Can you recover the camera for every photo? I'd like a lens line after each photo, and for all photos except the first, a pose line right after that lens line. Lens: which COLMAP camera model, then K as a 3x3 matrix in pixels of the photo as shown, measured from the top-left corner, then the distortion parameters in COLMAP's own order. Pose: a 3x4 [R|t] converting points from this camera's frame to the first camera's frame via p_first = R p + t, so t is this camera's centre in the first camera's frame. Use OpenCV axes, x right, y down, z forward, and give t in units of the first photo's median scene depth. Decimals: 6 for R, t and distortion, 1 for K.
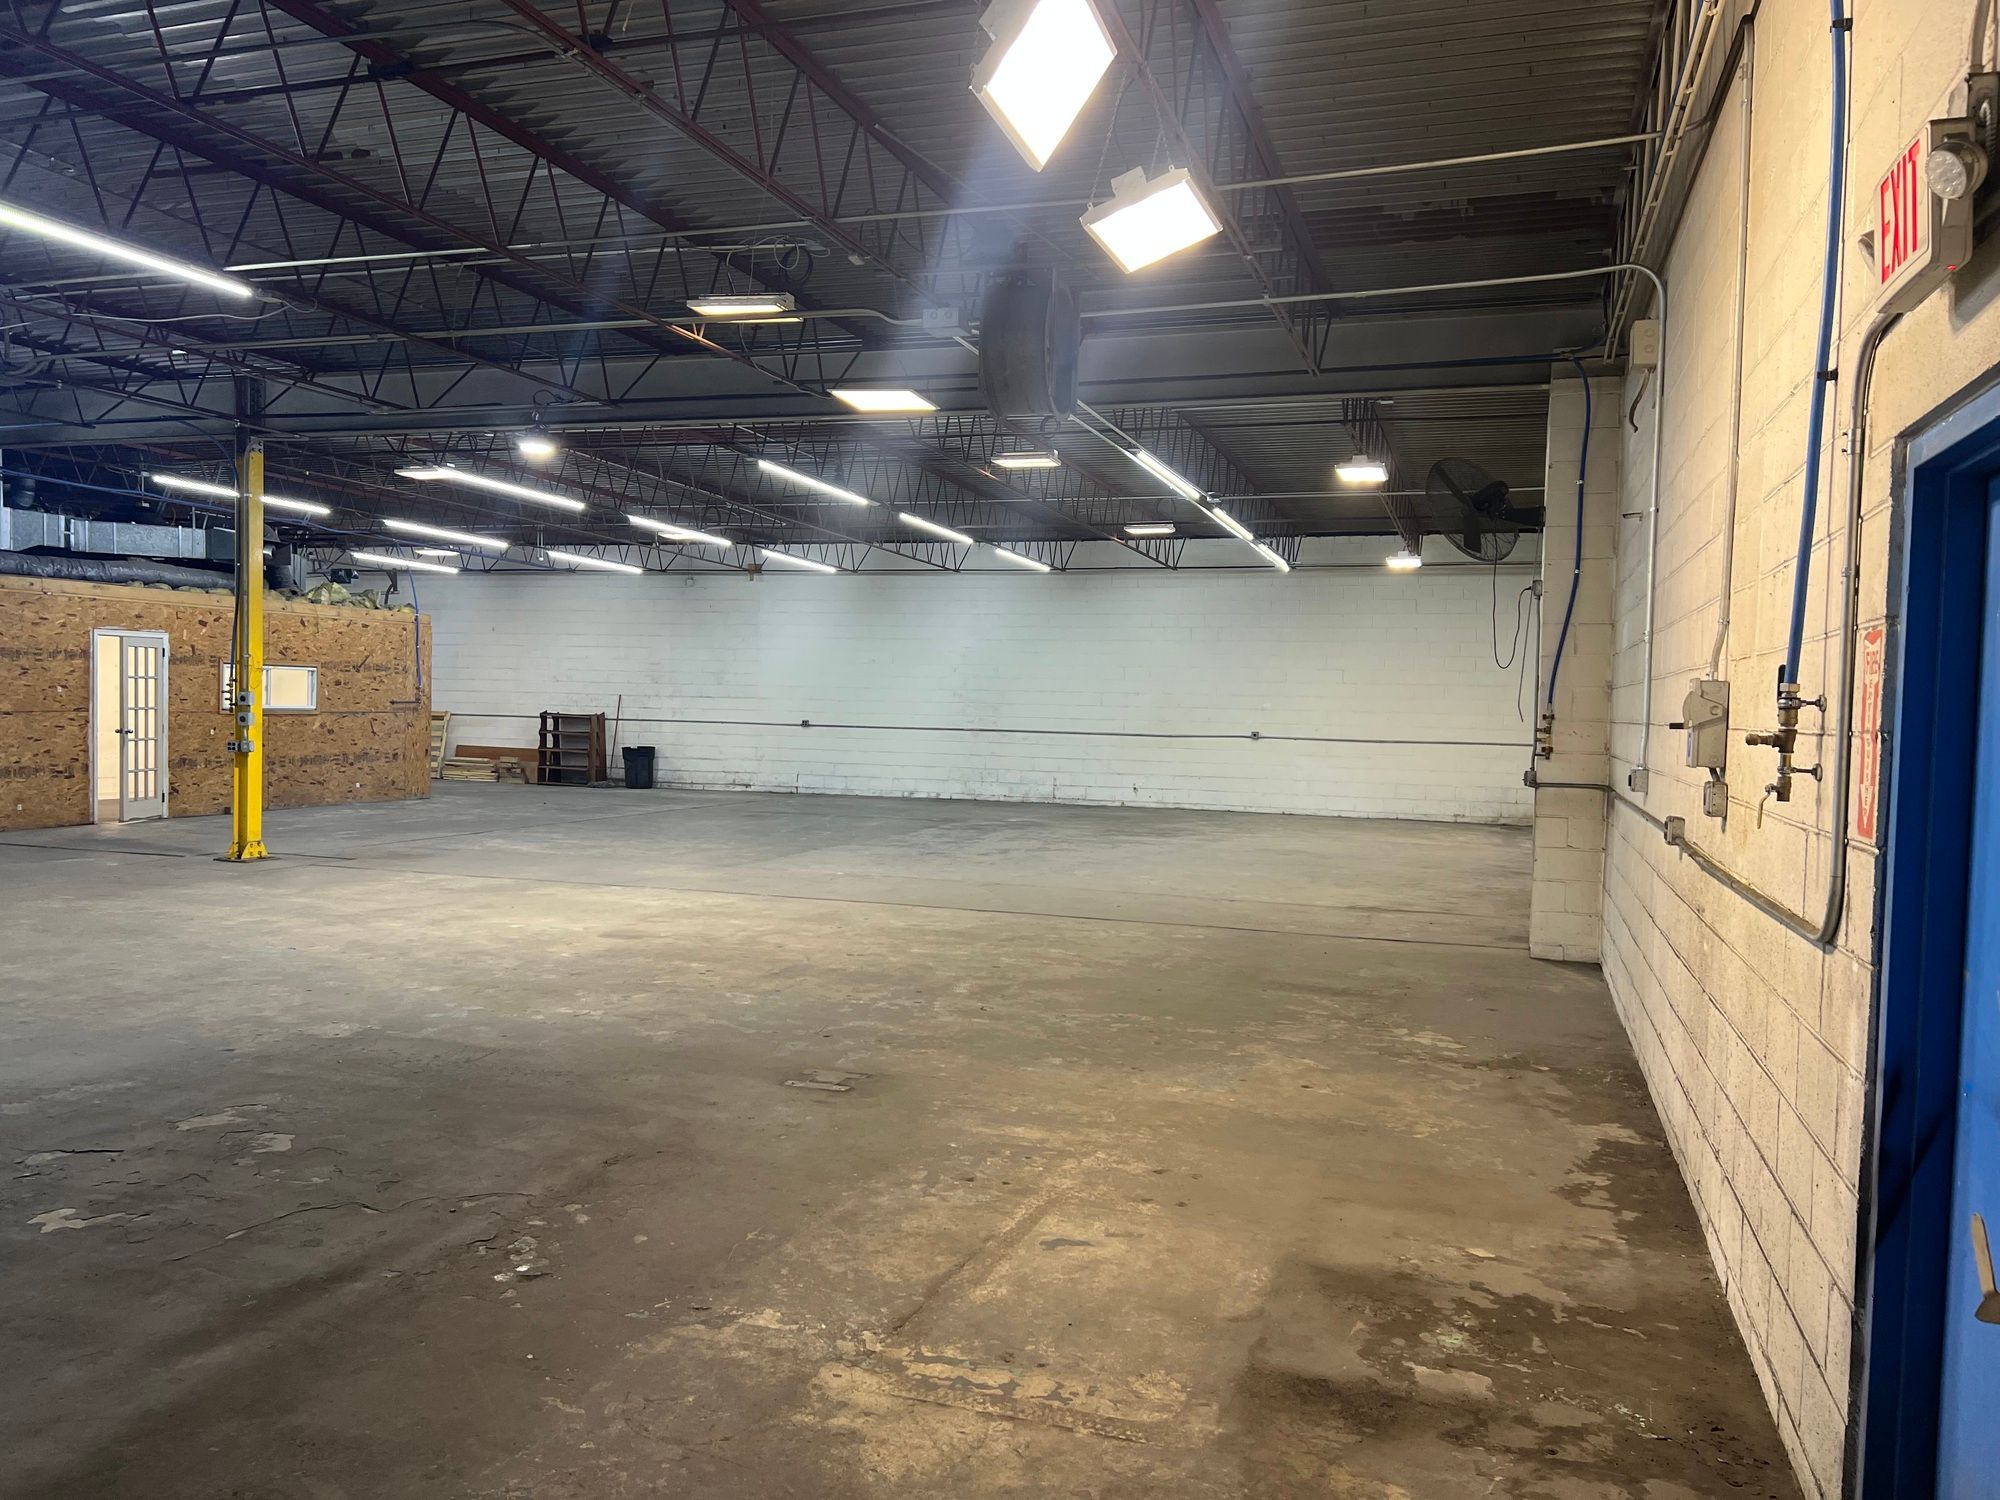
lens RADIAL K [[1504.3, 0, 1000.0], [0, 1504.3, 750.0], [0, 0, 1]] dist [0.075759, -0.089769]
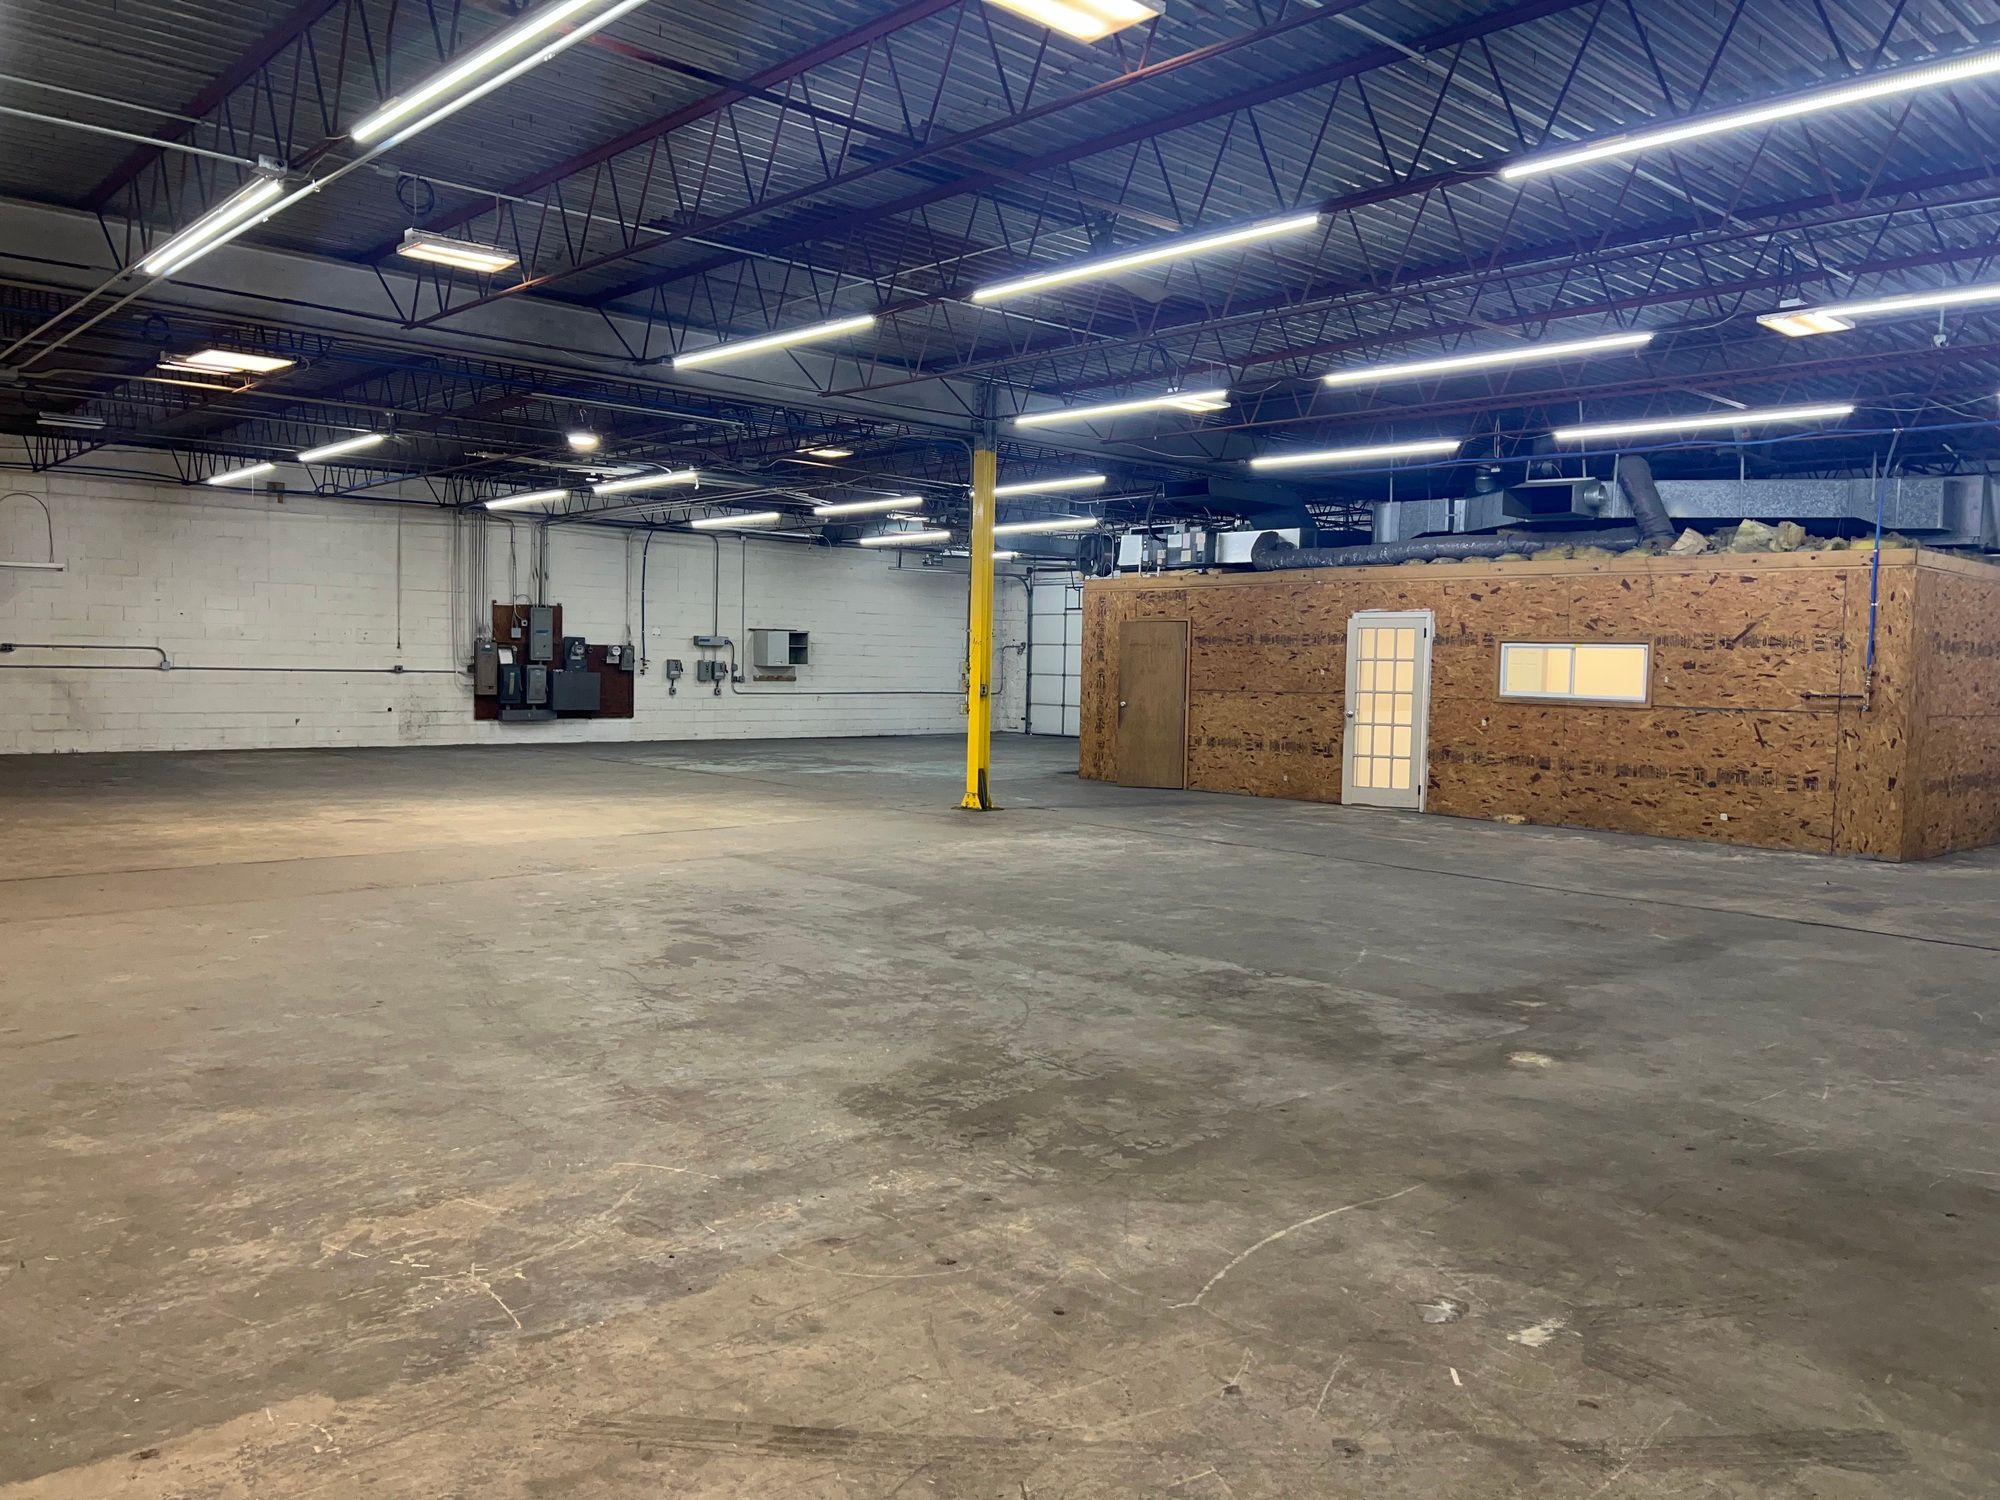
lens RADIAL K [[1501.2, 0, 1017.8], [0, 1501.2, 740.1], [0, 0, 1]] dist [0.074729, -0.088257]
pose [[-0.470711, 0.013076, -0.882191, 0.348754], [-0.061541, 0.996968, 0.047613, -0.025886], [0.880139, 0.076703, -0.468479, 1.134505]]
